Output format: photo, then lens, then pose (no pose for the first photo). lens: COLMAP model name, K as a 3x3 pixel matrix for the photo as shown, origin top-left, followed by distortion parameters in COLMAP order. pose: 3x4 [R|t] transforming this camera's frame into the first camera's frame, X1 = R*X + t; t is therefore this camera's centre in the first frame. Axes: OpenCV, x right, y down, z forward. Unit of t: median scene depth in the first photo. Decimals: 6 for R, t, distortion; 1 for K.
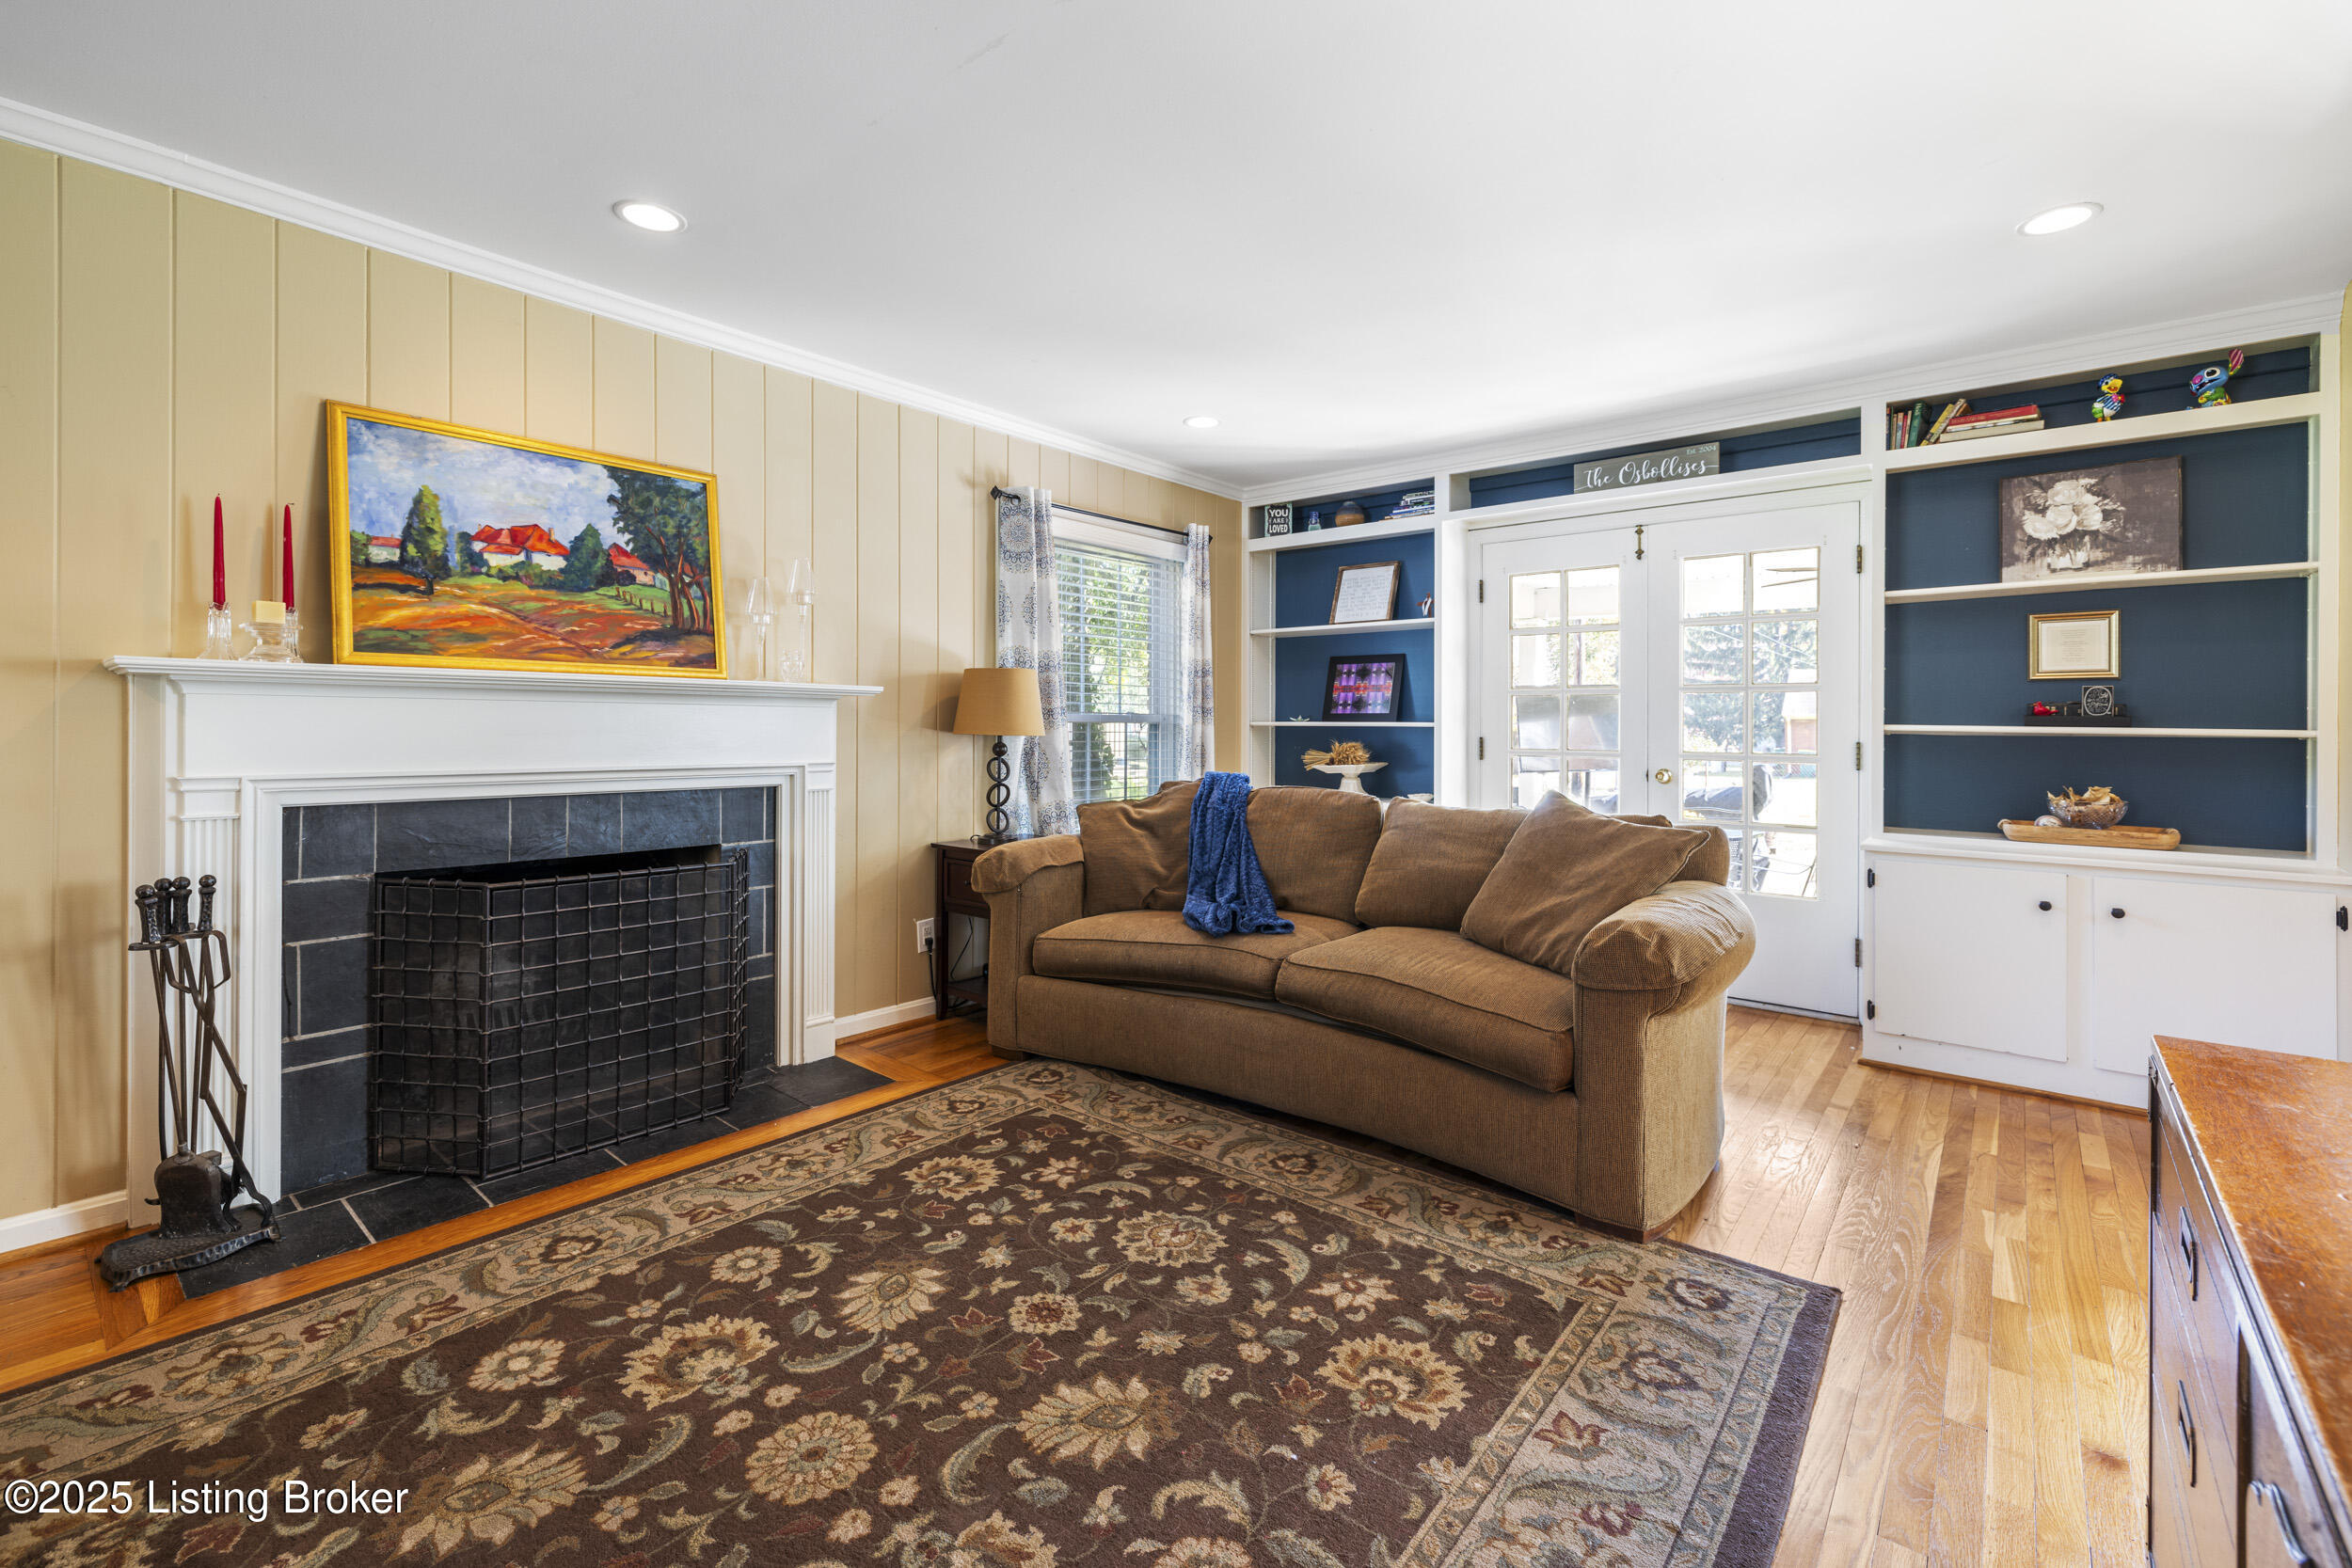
lens RADIAL K [[1013.4, 0, 1157.6], [0, 1013.4, 725.8], [0, 0, 1]] dist [0.000169, 0.000410]
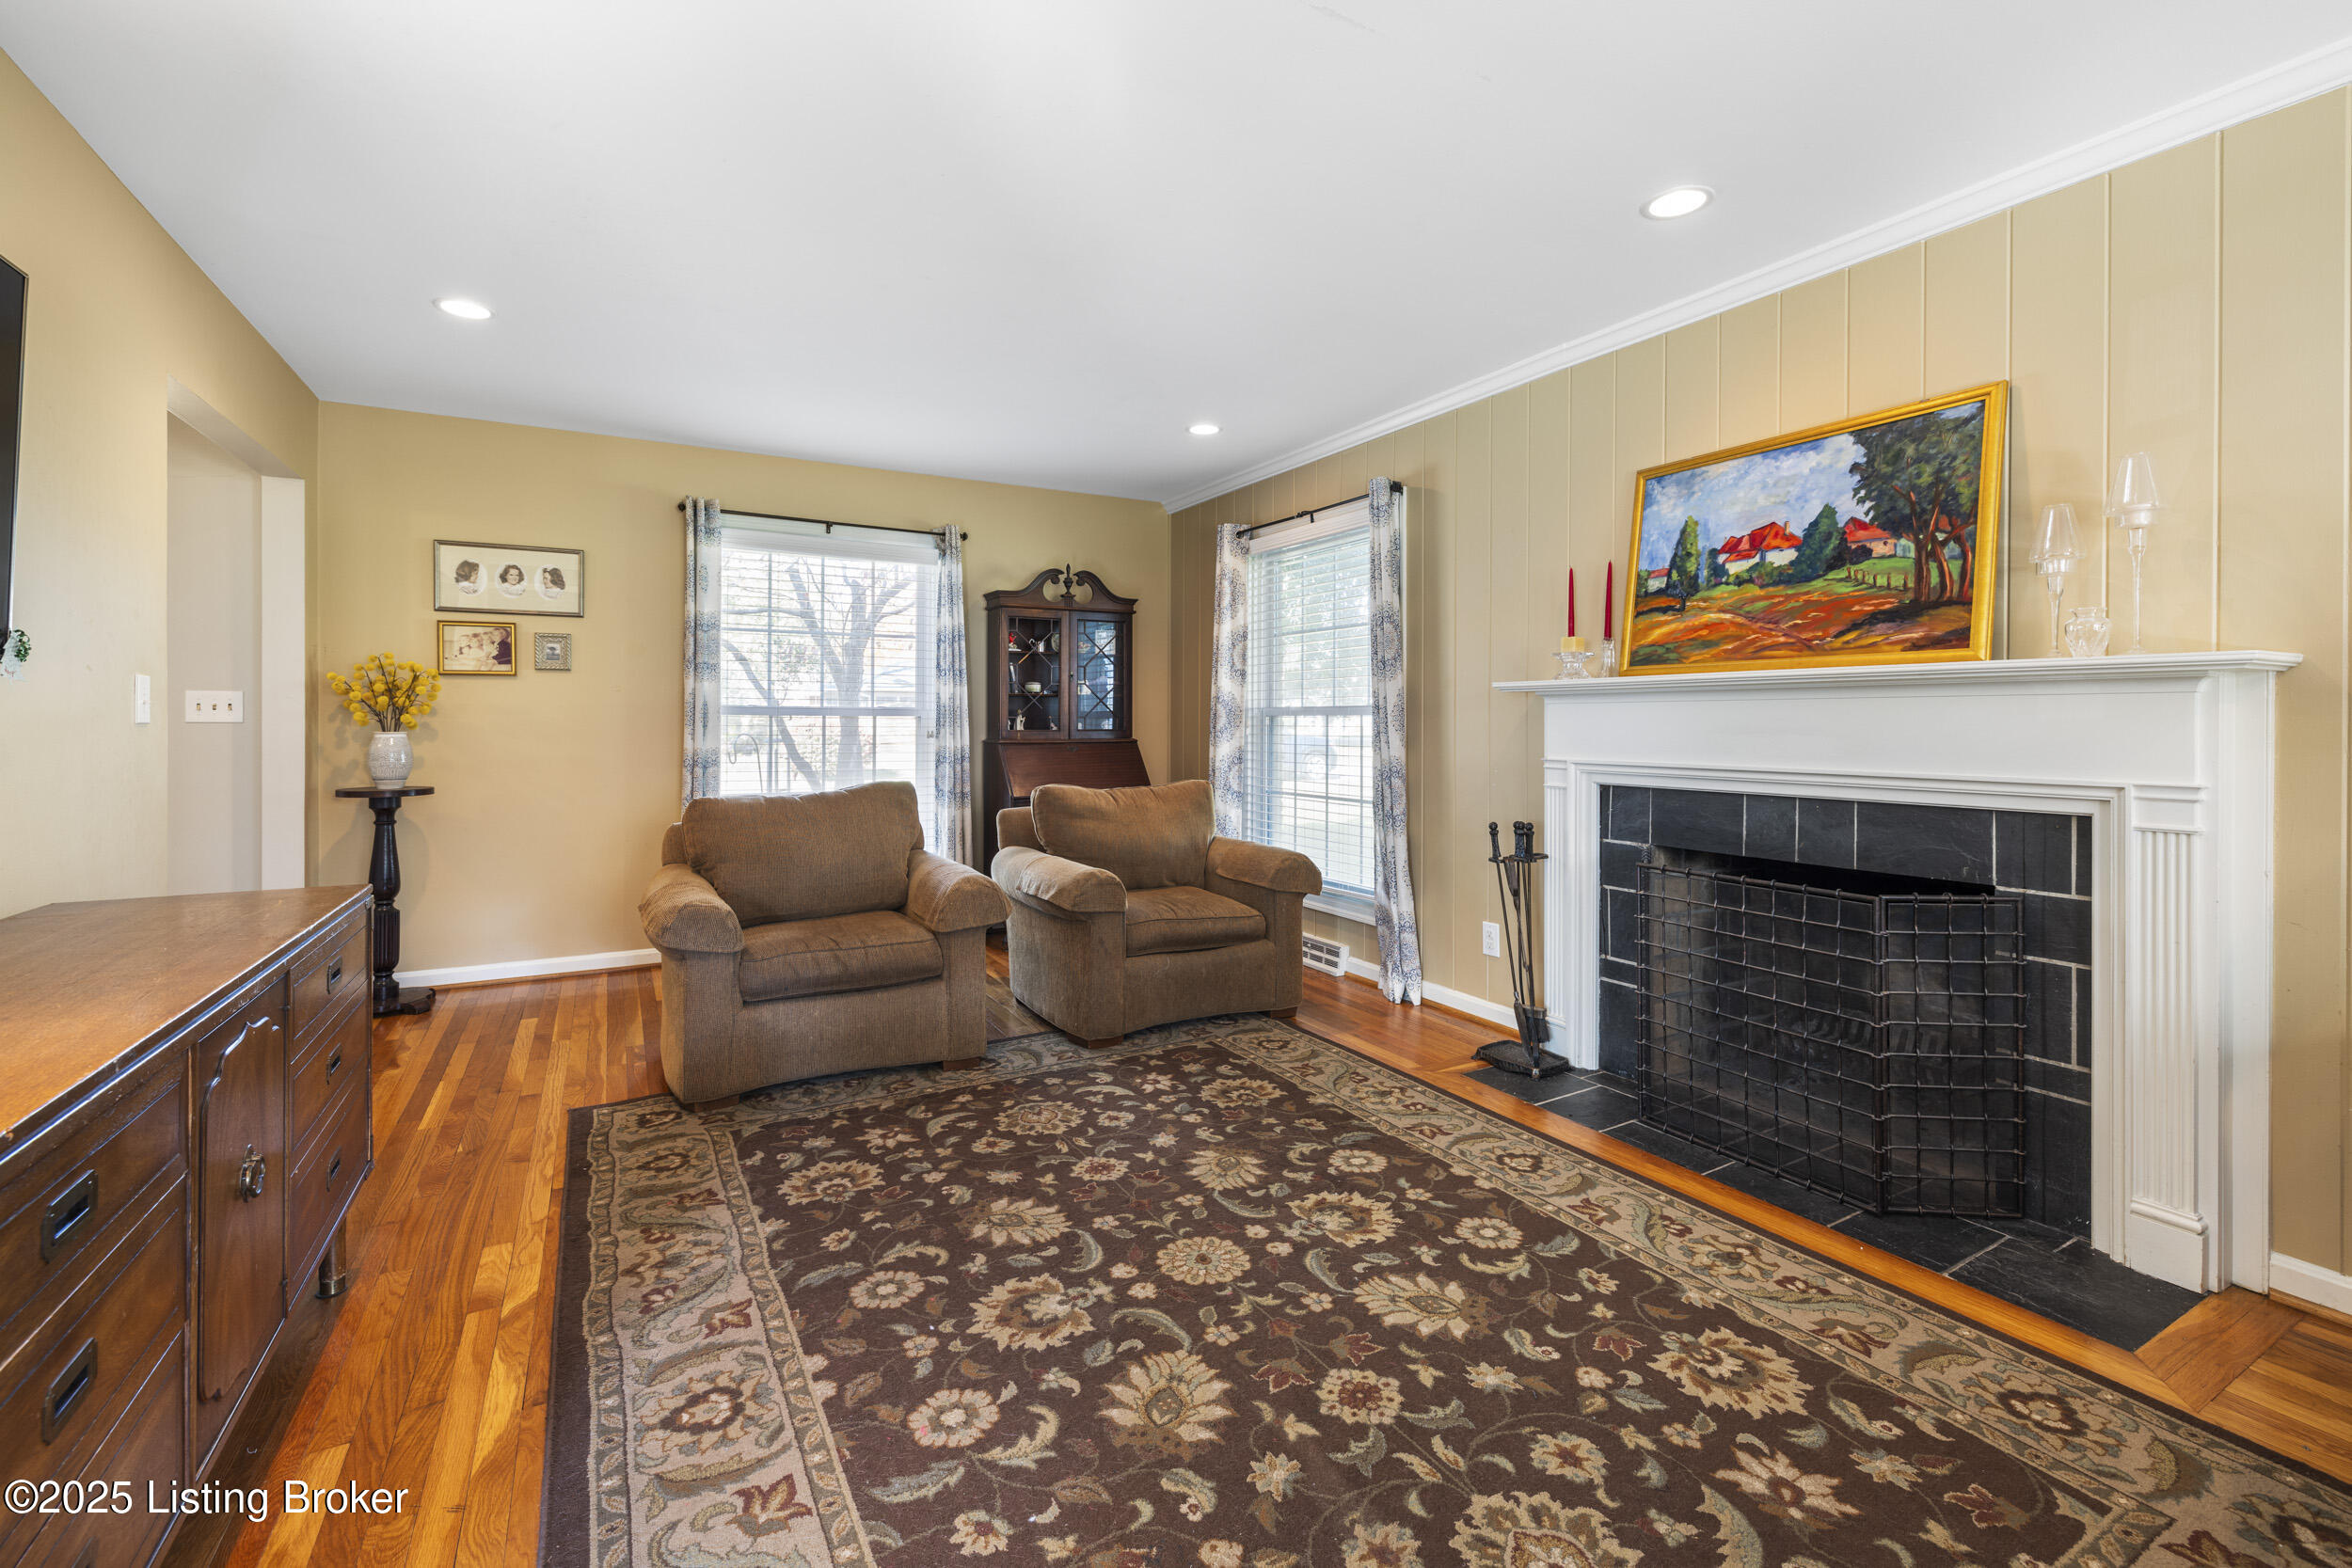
lens RADIAL K [[1013.4, 0, 1172.4], [0, 1013.4, 728.9], [0, 0, 1]] dist [0.000169, 0.000410]
pose [[-0.348189, -0.000961, -0.937424, 0.588281], [-0.003082, 0.999995, 0.000119, 0.006629], [0.937419, 0.002931, -0.348191, 0.891468]]
